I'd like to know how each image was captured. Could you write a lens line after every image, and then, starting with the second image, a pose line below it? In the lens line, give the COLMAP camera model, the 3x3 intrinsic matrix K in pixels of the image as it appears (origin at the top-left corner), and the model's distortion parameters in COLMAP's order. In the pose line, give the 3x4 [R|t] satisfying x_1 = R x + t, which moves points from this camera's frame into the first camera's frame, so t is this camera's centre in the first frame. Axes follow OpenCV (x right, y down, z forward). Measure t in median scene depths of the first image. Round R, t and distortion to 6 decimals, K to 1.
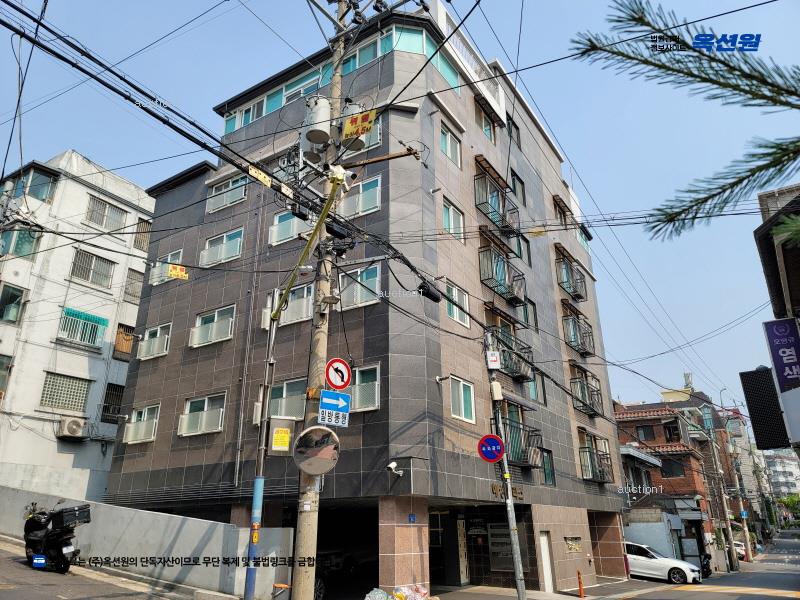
lens RADIAL K [[576.3, 0, 399.5], [0, 576.3, 262.9], [0, 0, 1]] dist [0.082227, -0.072603]
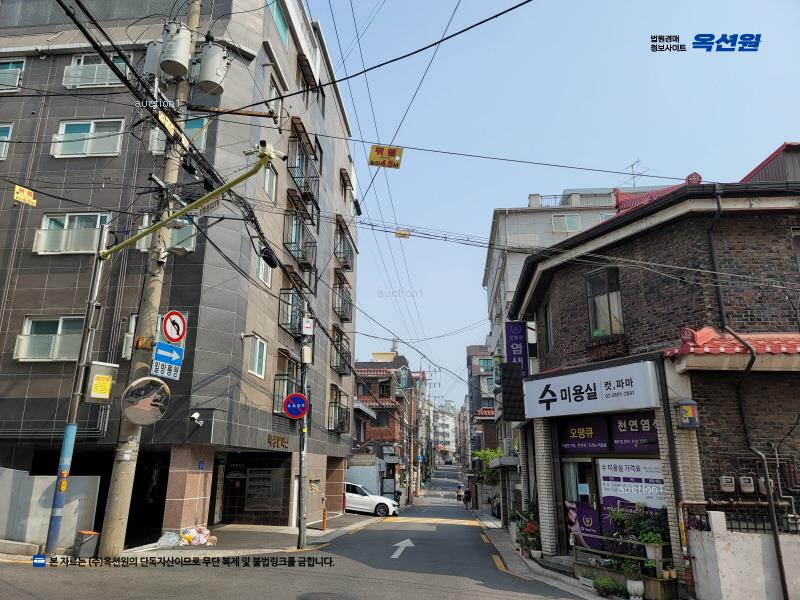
lens RADIAL K [[576.3, 0, 399.5], [0, 576.3, 262.9], [0, 0, 1]] dist [0.082227, -0.072603]
pose [[0.880342, 0.173187, 0.441594, -0.192047], [-0.212041, 0.976451, 0.039764, -0.029748], [-0.424308, -0.128642, 0.896334, -0.033987]]
